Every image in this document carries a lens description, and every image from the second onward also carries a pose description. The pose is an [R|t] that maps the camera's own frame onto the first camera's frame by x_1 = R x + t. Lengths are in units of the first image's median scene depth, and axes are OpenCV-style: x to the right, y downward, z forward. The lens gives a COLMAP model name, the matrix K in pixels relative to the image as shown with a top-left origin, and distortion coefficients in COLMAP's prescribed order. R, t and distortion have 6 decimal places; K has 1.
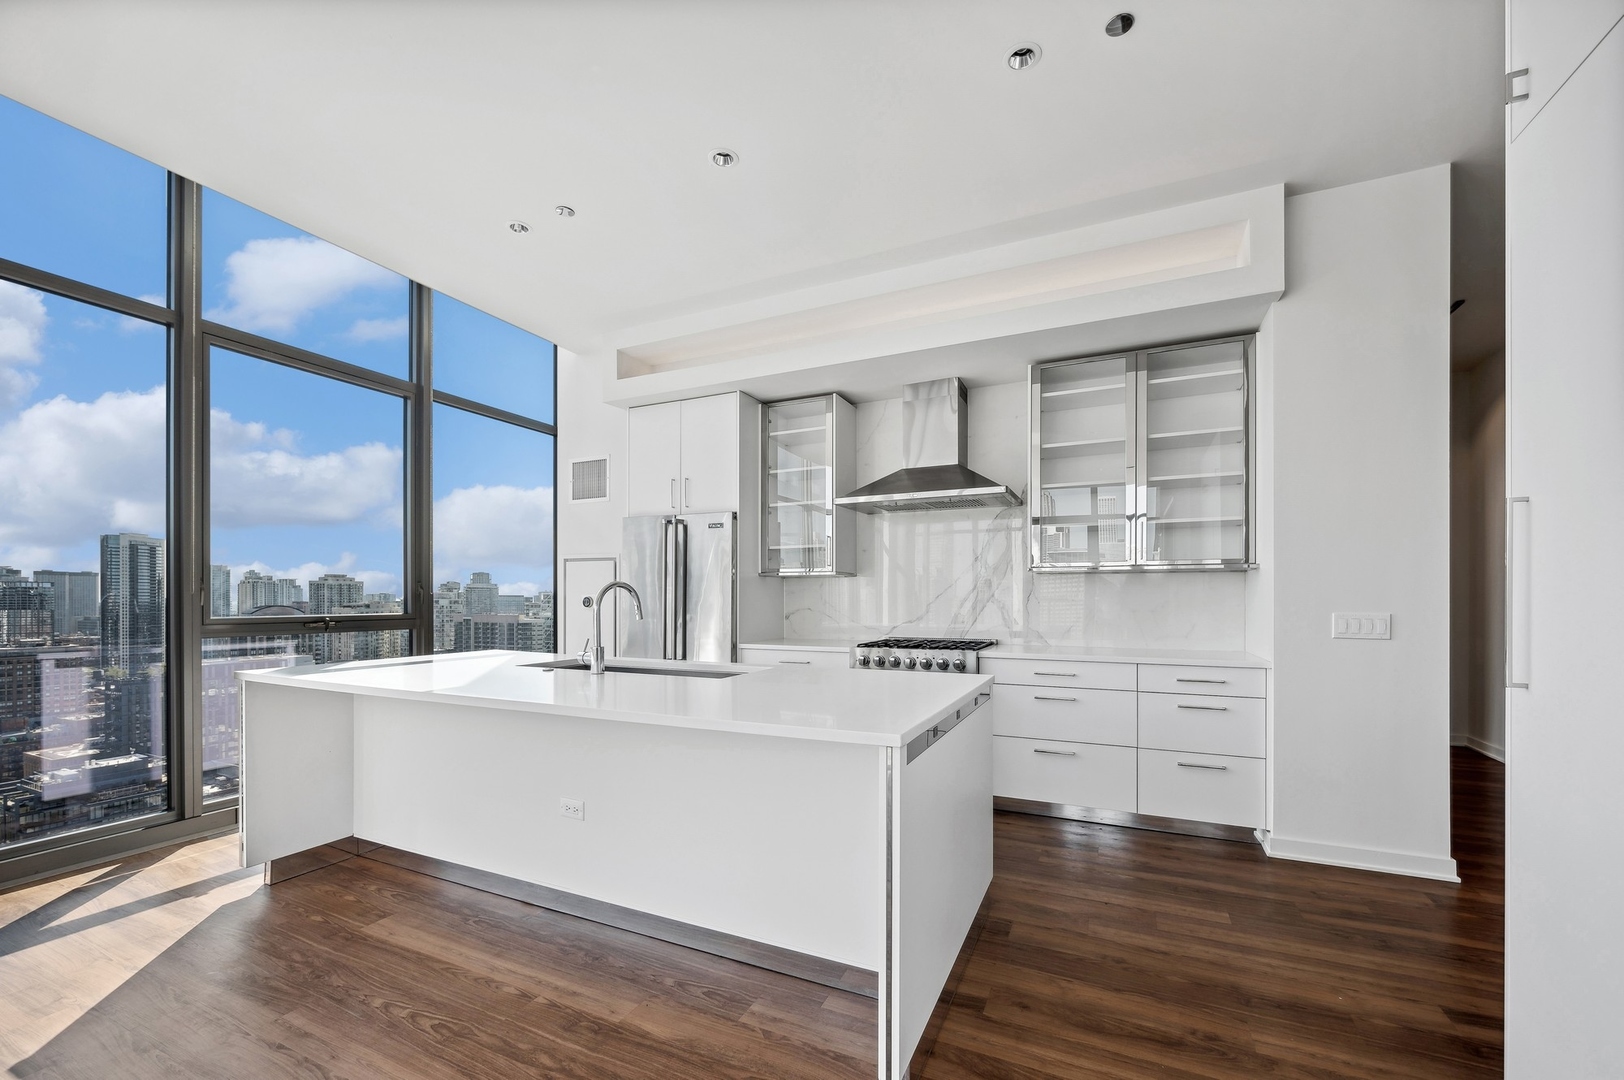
lens RADIAL K [[642.5, 0, 827.6], [0, 642.5, 599.3], [0, 0, 1]] dist [-0.003467, -0.000389]
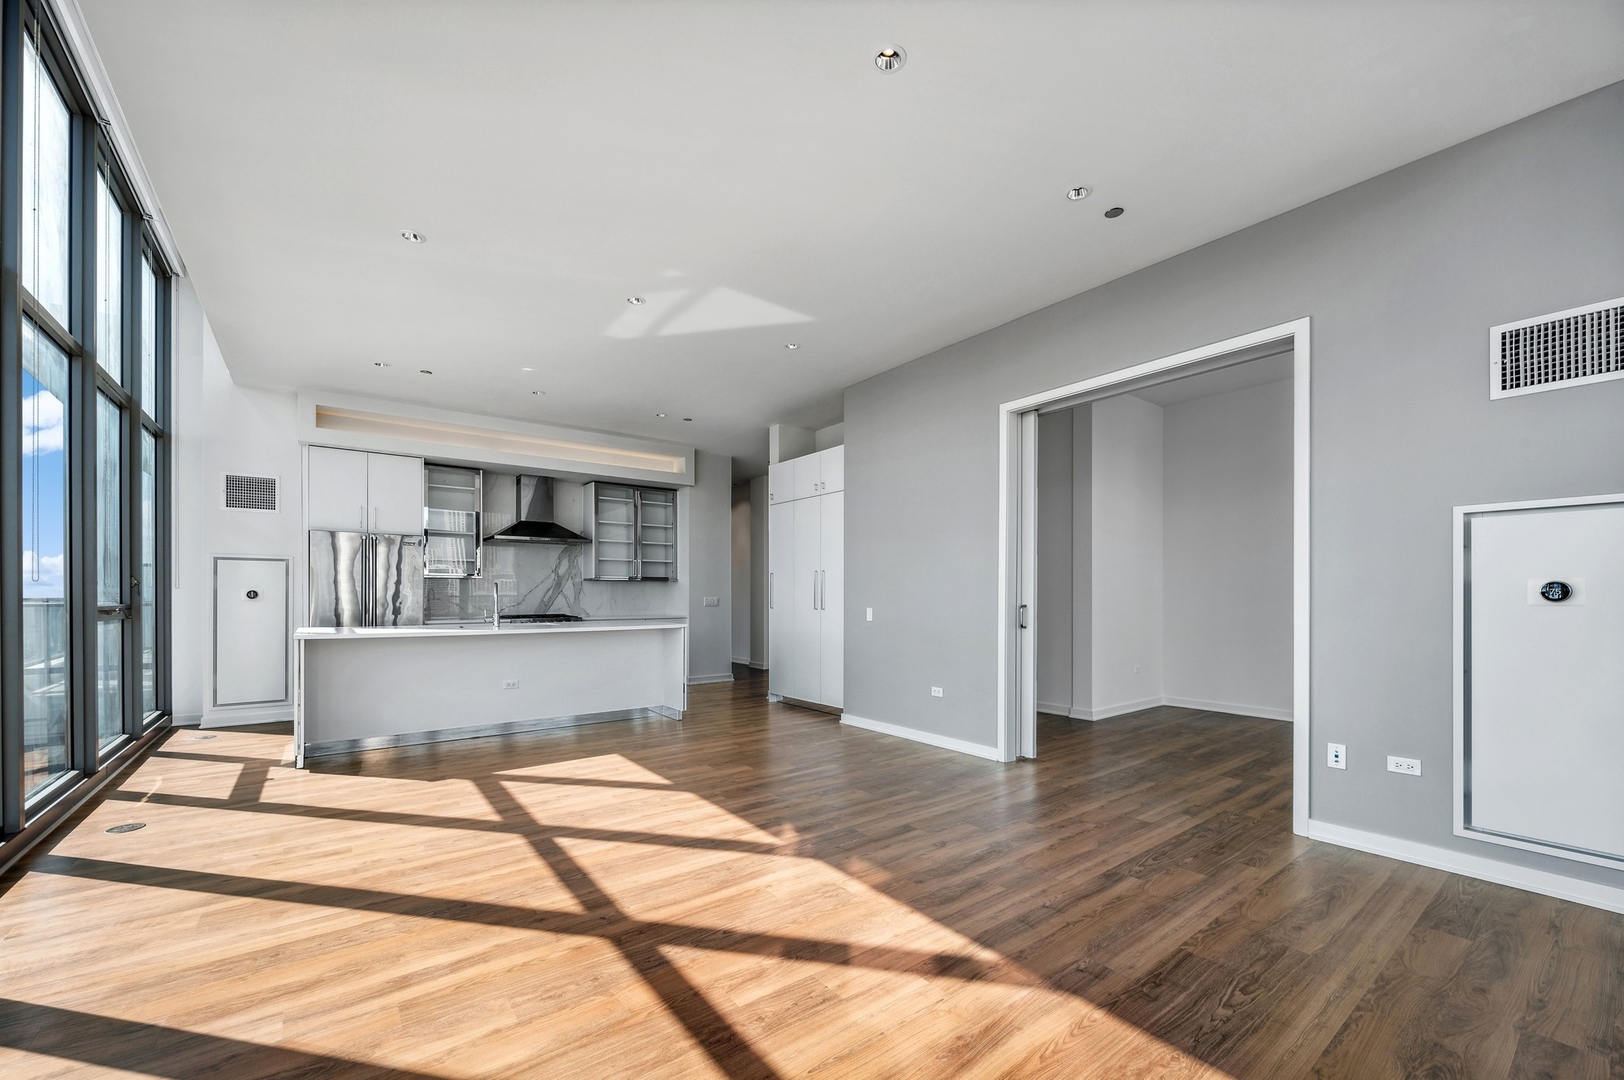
lens RADIAL K [[642.5, 0, 827.6], [0, 642.5, 599.3], [0, 0, 1]] dist [-0.003467, -0.000389]
pose [[0.461725, -0.004356, 0.887012, -1.205823], [0.003012, 0.999990, 0.003343, 0.016132], [-0.887018, 0.001128, 0.461734, -0.662485]]
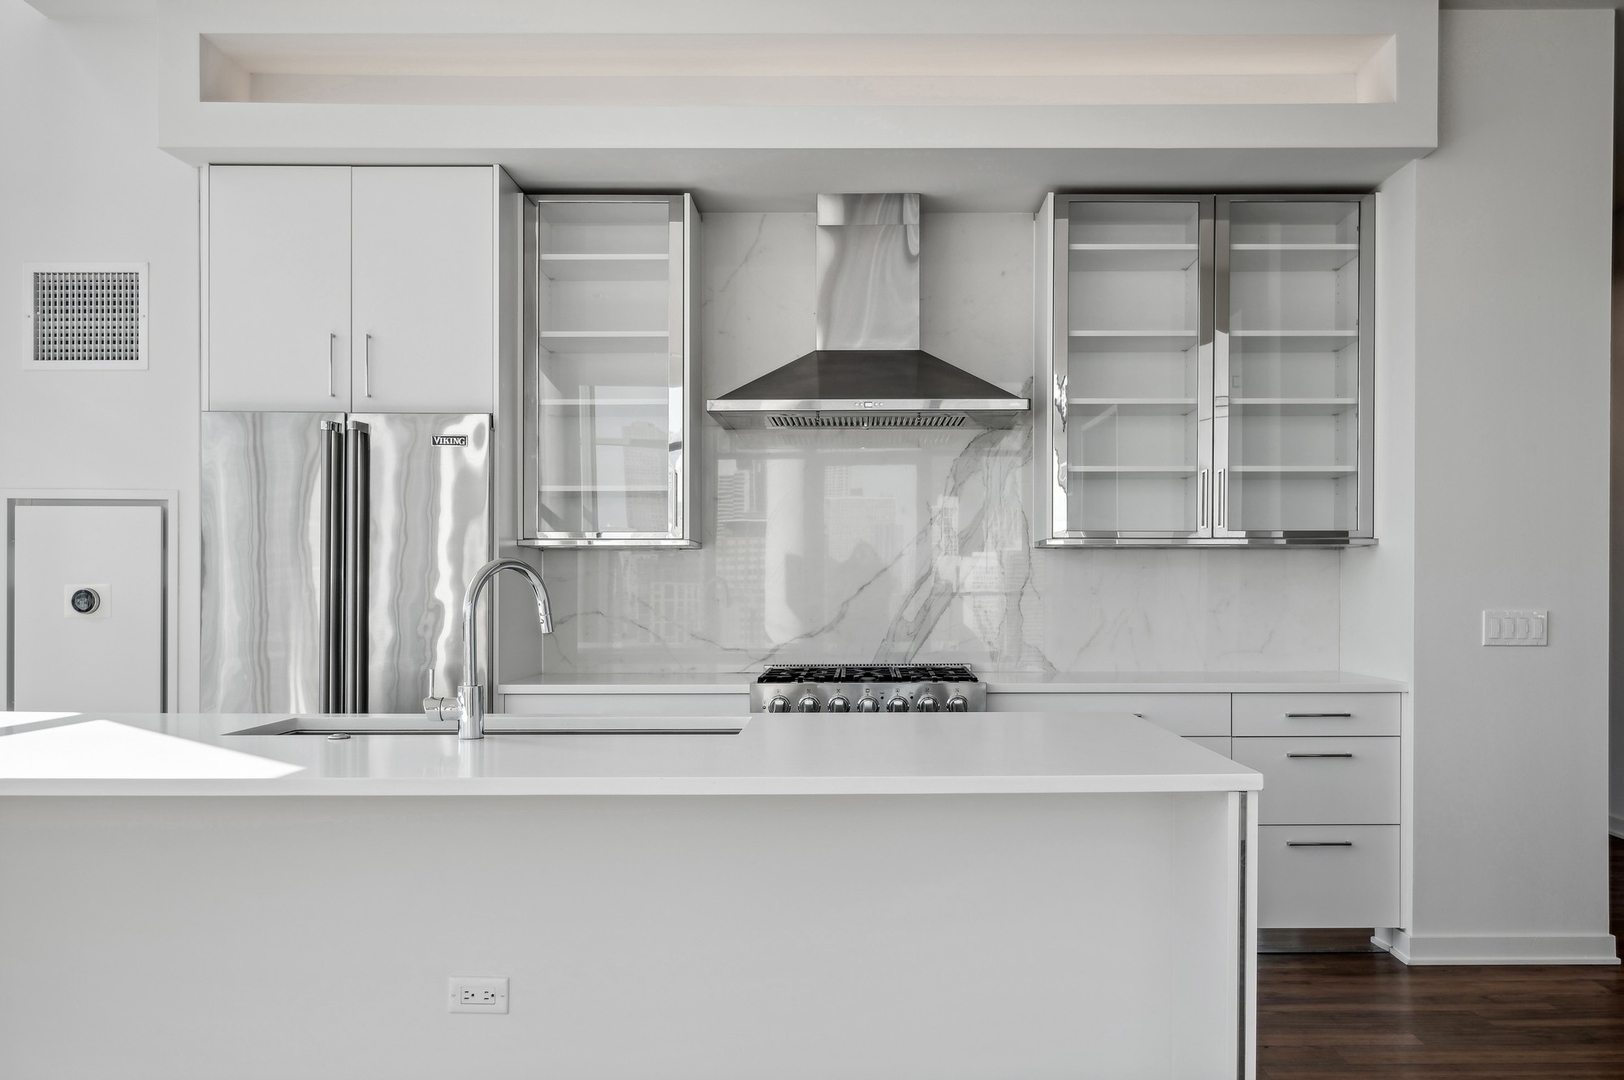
lens RADIAL K [[1437.1, 0, 872.3], [0, 1437.1, 606.5], [0, 0, 1]] dist [-0.002933, 0.003996]
pose [[0.907660, -0.006491, 0.419655, -0.386694], [0.001959, 0.999935, 0.011229, -0.001990], [-0.419701, -0.009370, 0.907614, -0.125224]]
